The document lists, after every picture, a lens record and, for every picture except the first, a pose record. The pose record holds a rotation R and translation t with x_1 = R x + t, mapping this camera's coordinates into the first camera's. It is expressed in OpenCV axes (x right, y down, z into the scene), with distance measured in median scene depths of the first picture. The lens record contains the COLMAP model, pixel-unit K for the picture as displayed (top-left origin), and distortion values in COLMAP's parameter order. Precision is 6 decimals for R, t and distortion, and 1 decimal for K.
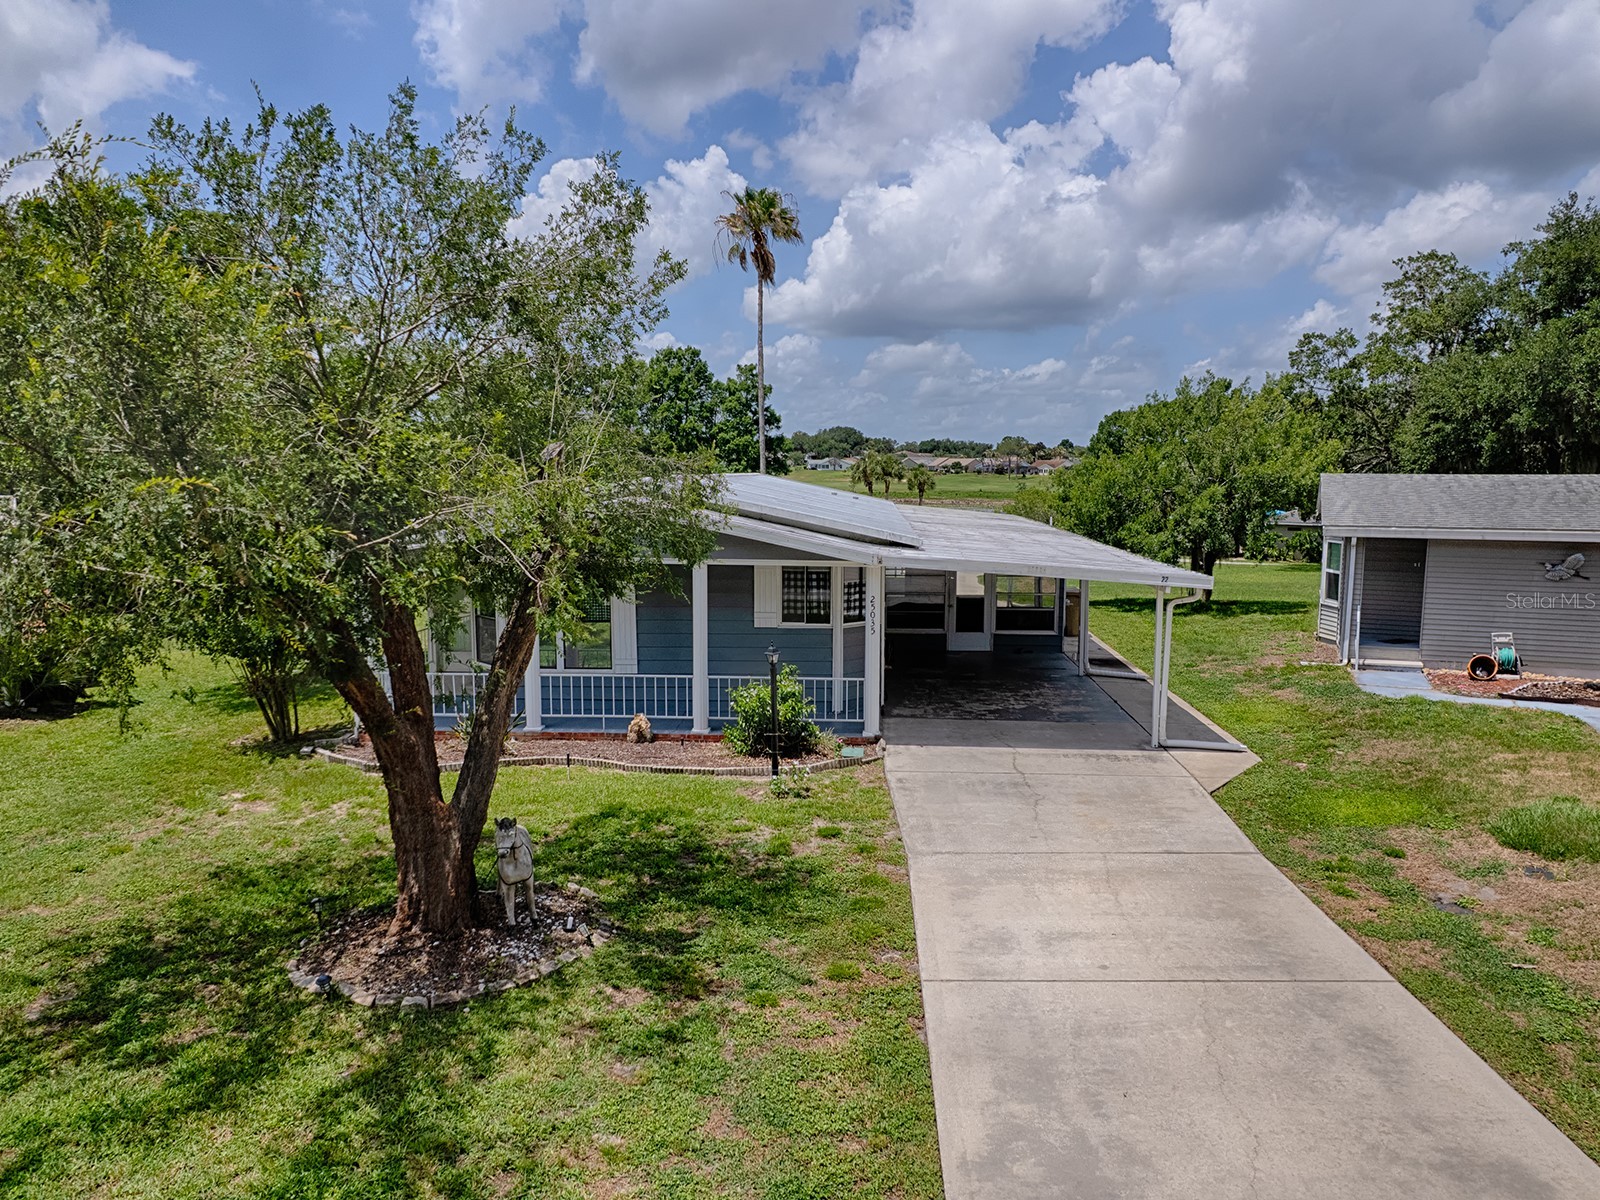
lens RADIAL K [[1155.0, 0, 806.4], [0, 1155.0, 615.0], [0, 0, 1]] dist [-0.091662, 0.084136]
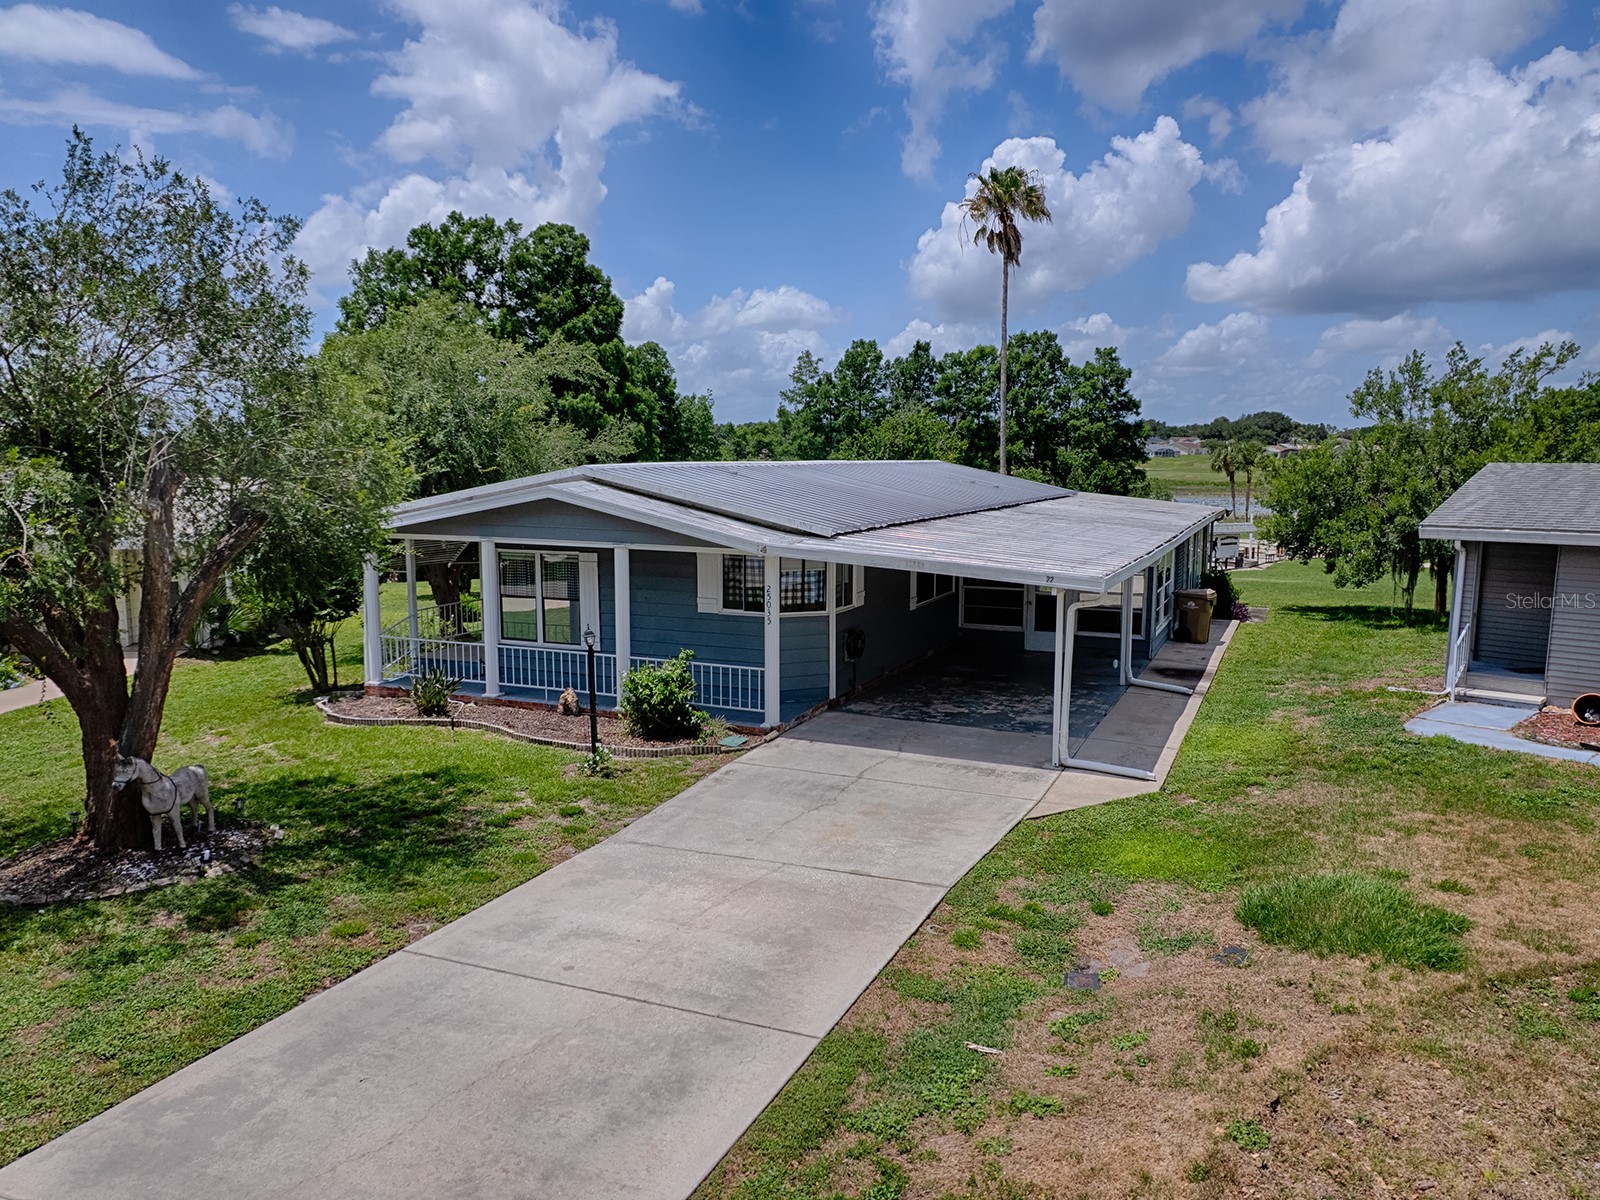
lens RADIAL K [[1155.0, 0, 806.4], [0, 1155.0, 615.0], [0, 0, 1]] dist [-0.091662, 0.084136]
pose [[0.935706, 0.048448, -0.349438, 0.419012], [-0.044432, 0.998822, 0.019504, -0.011477], [0.349971, -0.002724, 0.936756, 0.084372]]
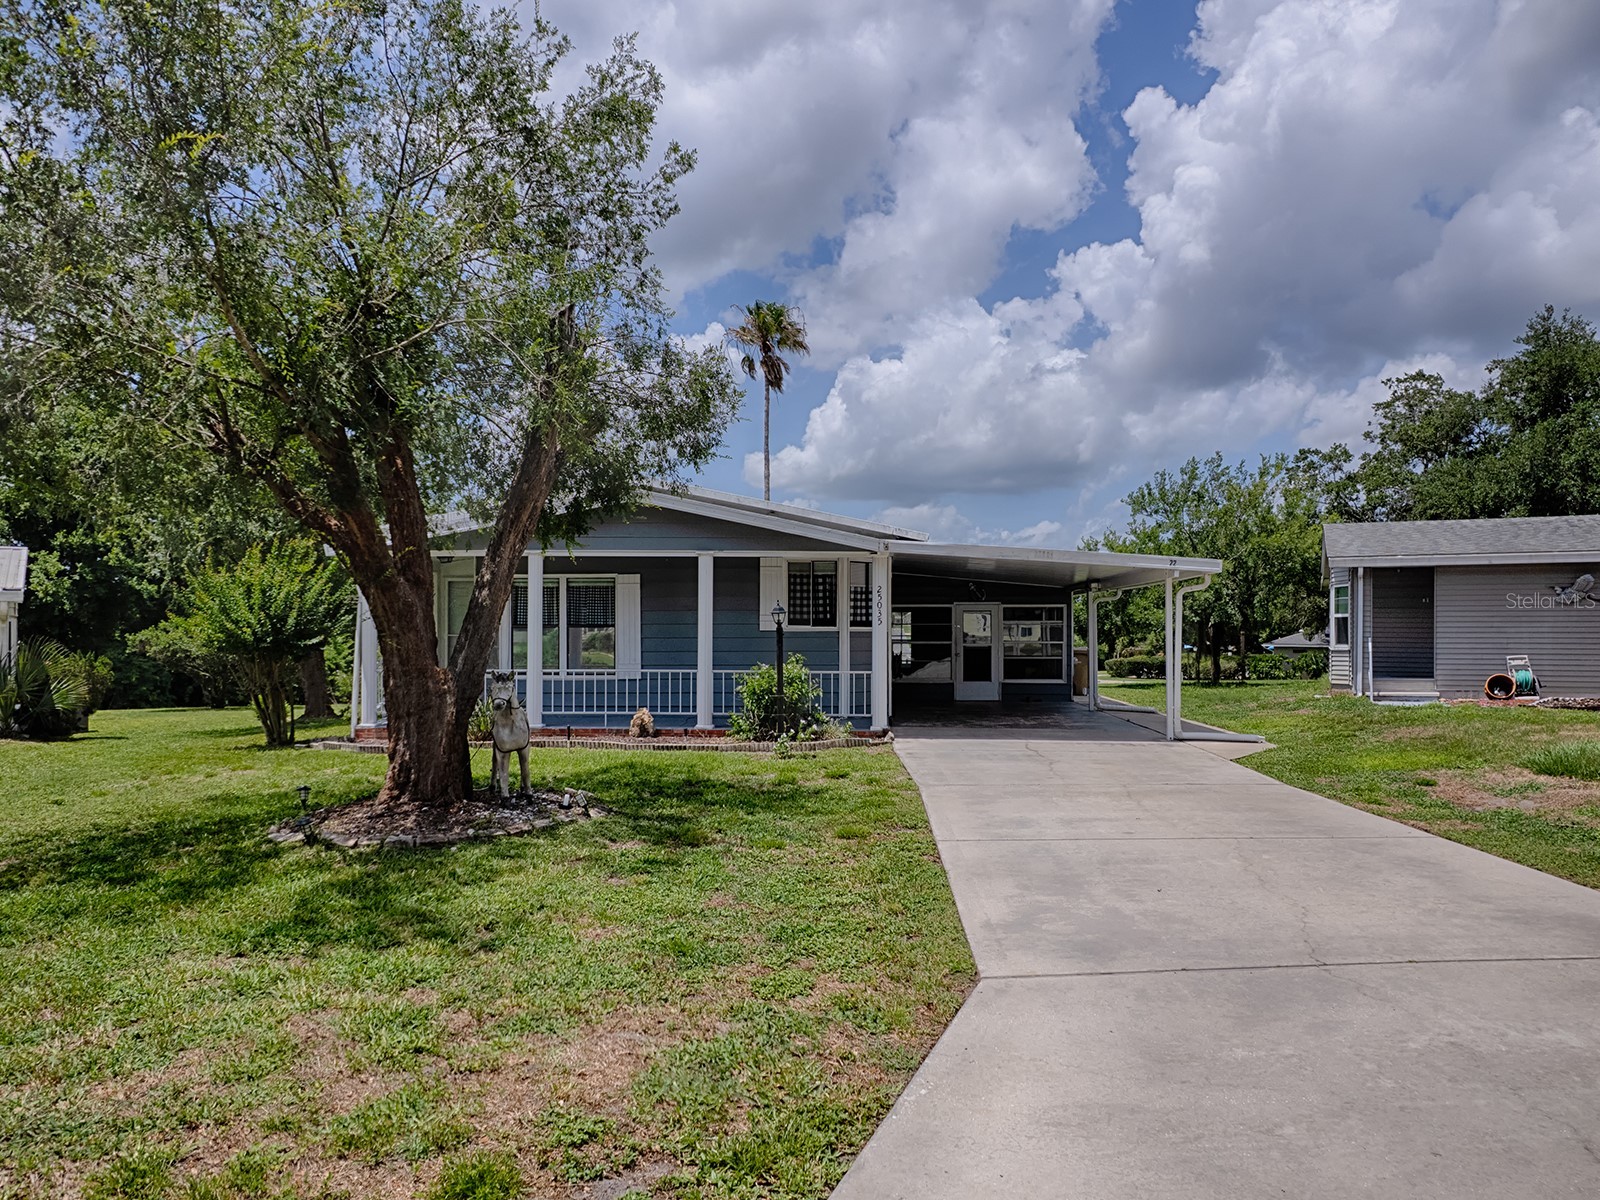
lens RADIAL K [[1155.0, 0, 806.4], [0, 1155.0, 615.0], [0, 0, 1]] dist [-0.091662, 0.084136]
pose [[0.999991, -0.000805, -0.004157, -0.001287], [0.000225, 0.990454, -0.137840, 0.140143], [0.004228, 0.137838, 0.990446, 0.018580]]
